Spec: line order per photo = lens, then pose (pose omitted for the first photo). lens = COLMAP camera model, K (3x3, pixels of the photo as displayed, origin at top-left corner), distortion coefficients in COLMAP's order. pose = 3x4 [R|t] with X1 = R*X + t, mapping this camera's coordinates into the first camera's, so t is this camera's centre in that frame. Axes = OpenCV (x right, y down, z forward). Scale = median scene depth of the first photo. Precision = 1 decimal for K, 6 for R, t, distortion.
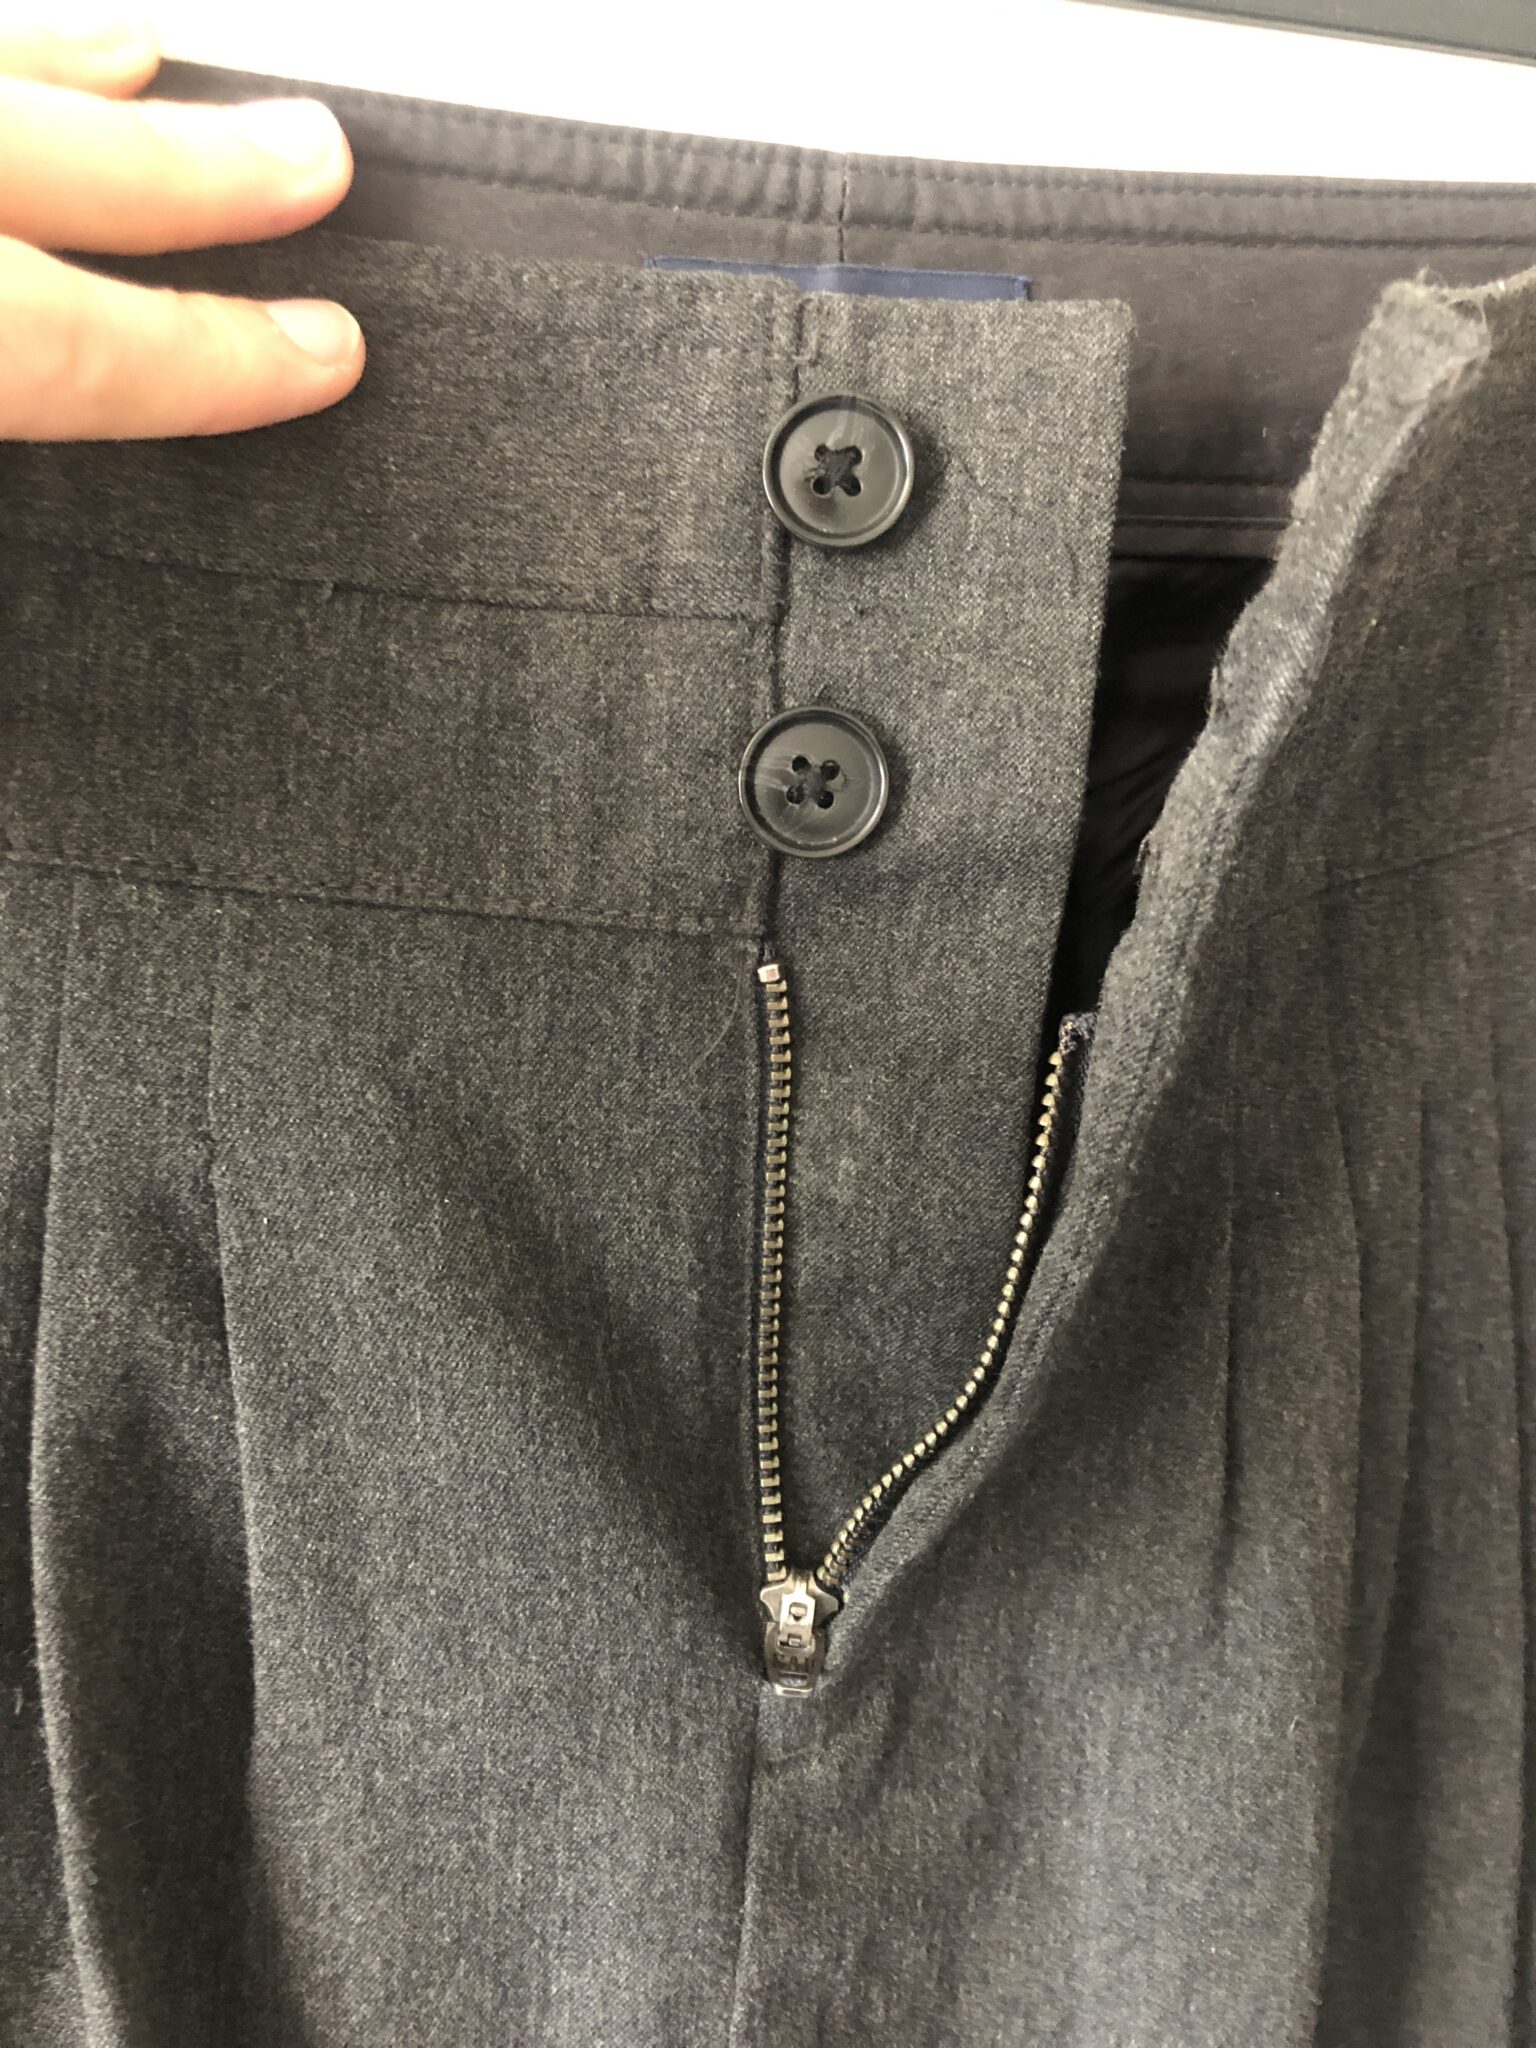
lens RADIAL K [[1652.7, 0, 768.0], [0, 1652.7, 1024.0], [0, 0, 1]] dist [0.003062, -0.003192]
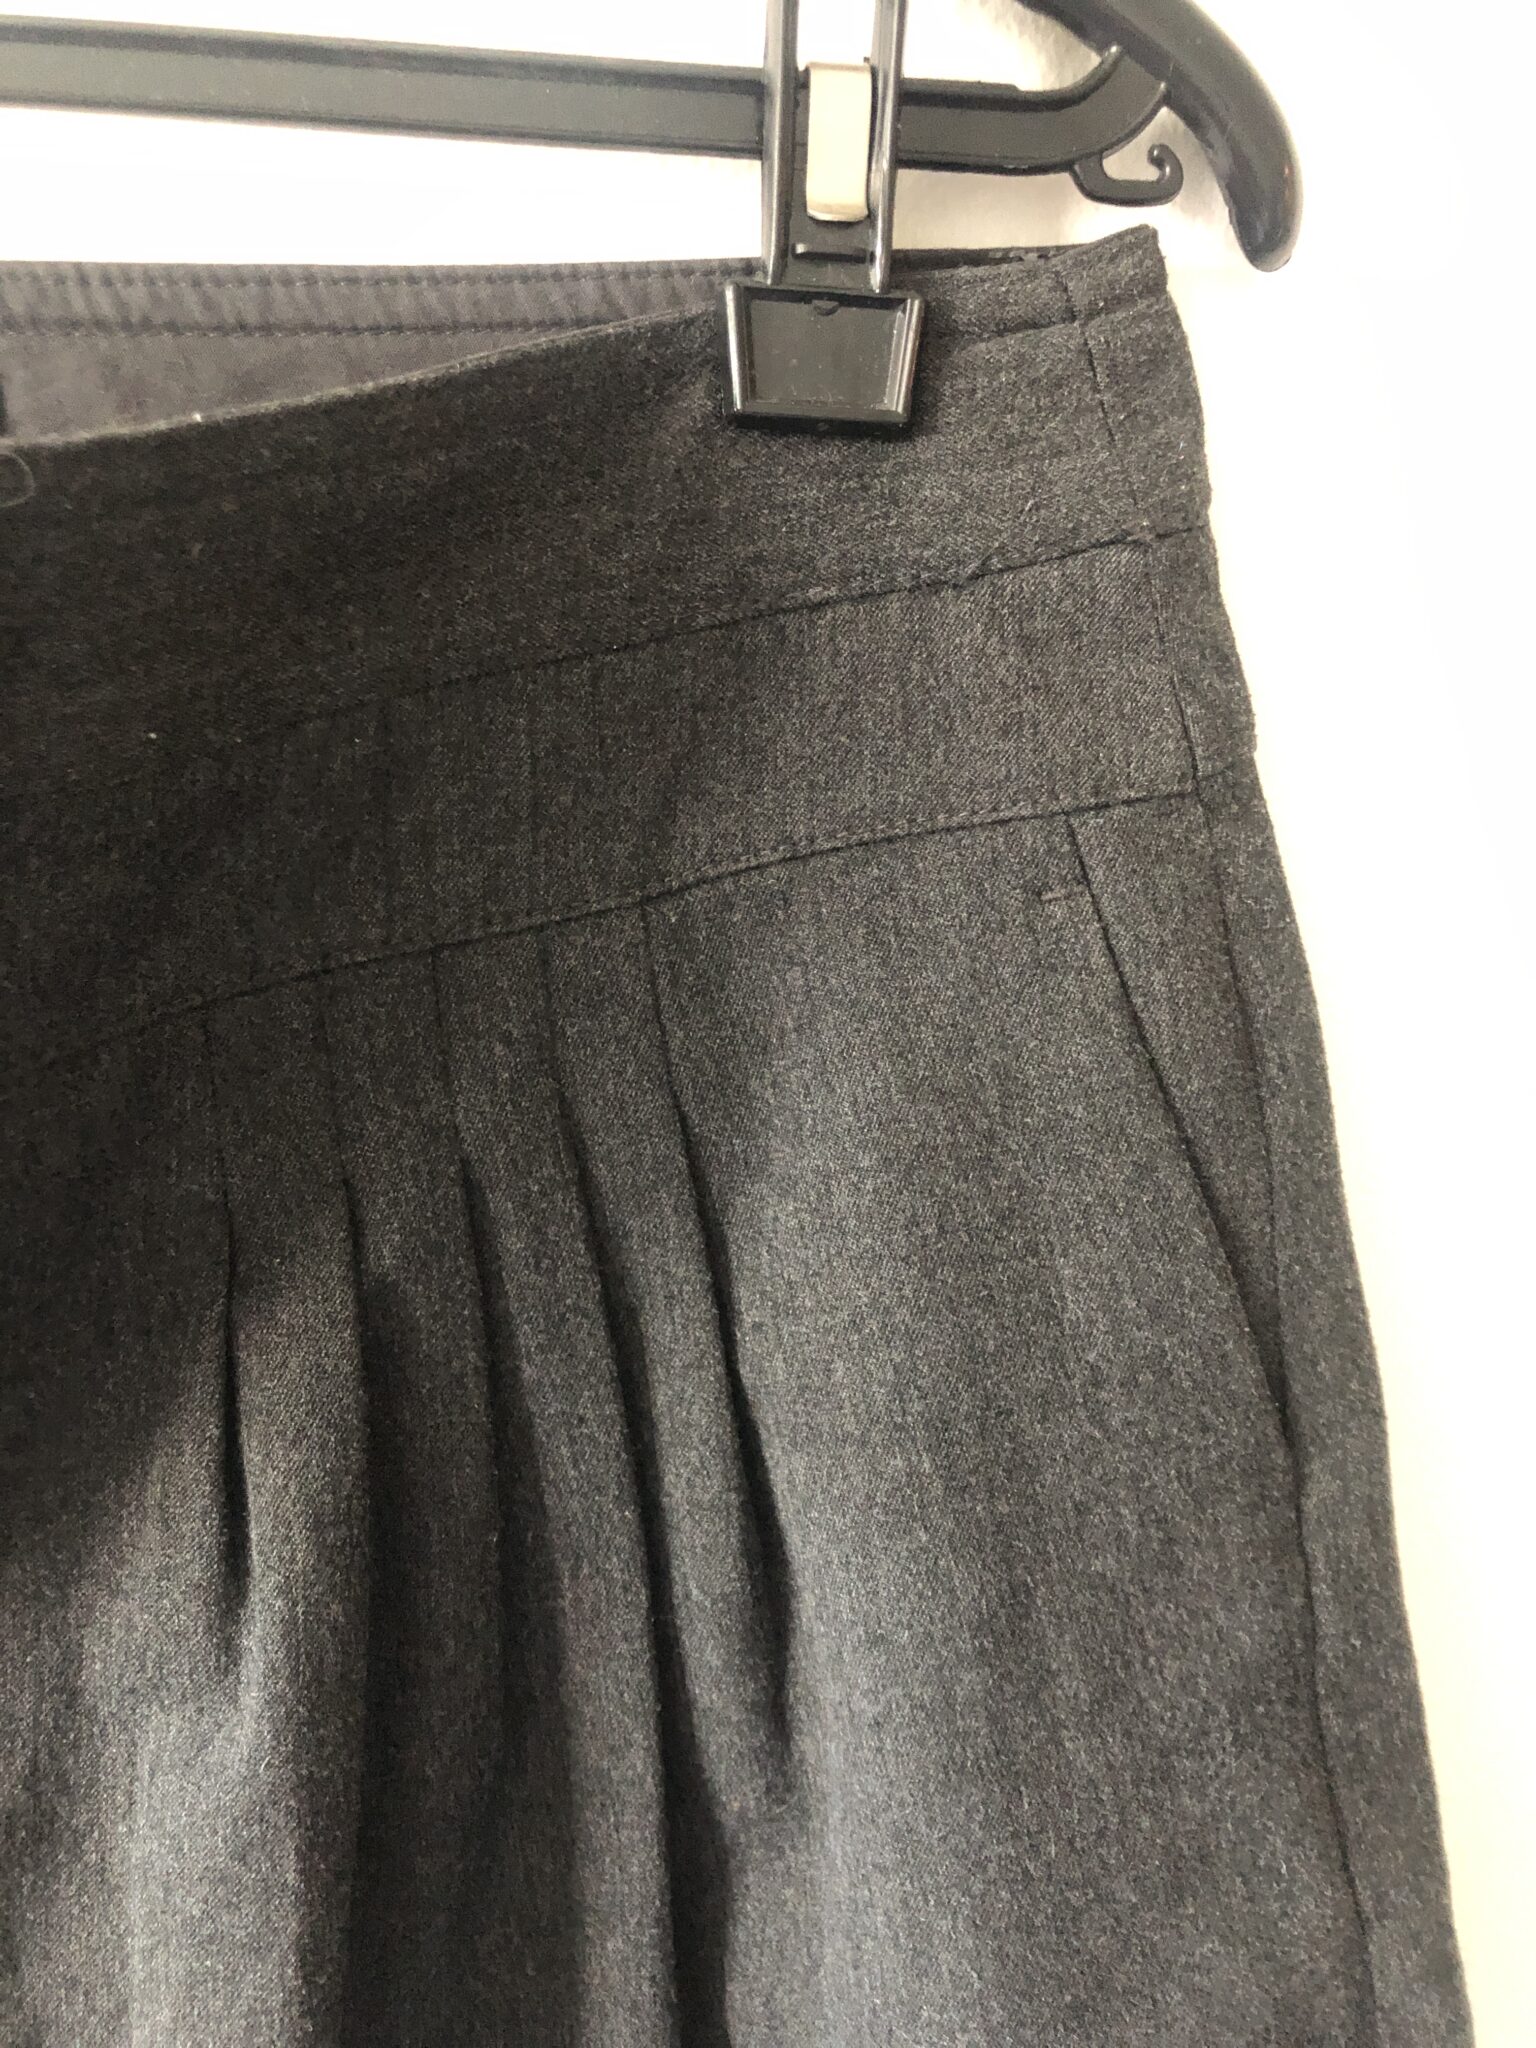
lens RADIAL K [[1652.7, 0, 768.0], [0, 1652.7, 1024.0], [0, 0, 1]] dist [0.003062, -0.003192]
pose [[0.986909, 0.060151, -0.149639, 0.748701], [-0.054047, 0.997545, 0.044528, -0.106562], [0.151950, -0.035858, 0.987737, 0.030512]]
